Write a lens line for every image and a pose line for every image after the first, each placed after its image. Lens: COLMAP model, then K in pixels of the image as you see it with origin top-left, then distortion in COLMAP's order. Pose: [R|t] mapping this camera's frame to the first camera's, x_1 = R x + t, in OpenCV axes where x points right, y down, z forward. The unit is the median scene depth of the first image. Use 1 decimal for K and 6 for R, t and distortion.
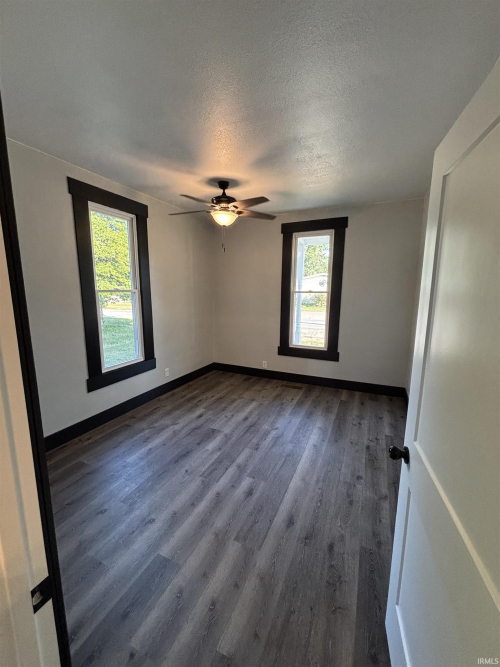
lens RADIAL K [[269.4, 0, 250.2], [0, 269.4, 333.5], [0, 0, 1]] dist [0.002622, 0.000905]
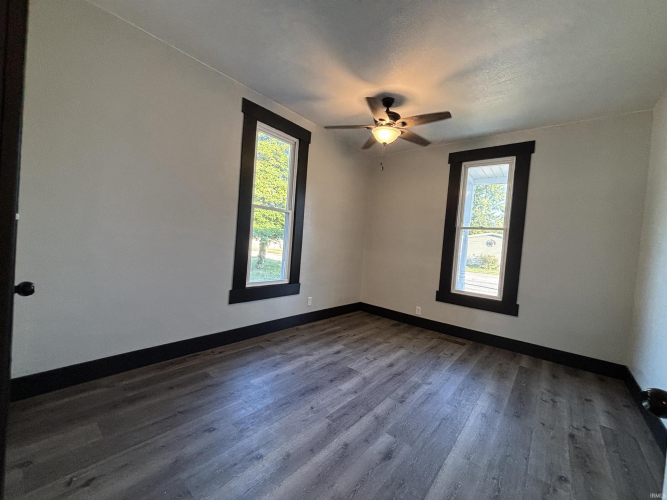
lens RADIAL K [[269.4, 0, 334.3], [0, 269.4, 250.4], [0, 0, 1]] dist [0.002622, 0.000905]
pose [[0.963076, 0.075703, -0.258368, 0.003895], [-0.112485, 0.985023, -0.130678, 0.105205], [0.244606, 0.154915, 0.957167, 0.120342]]
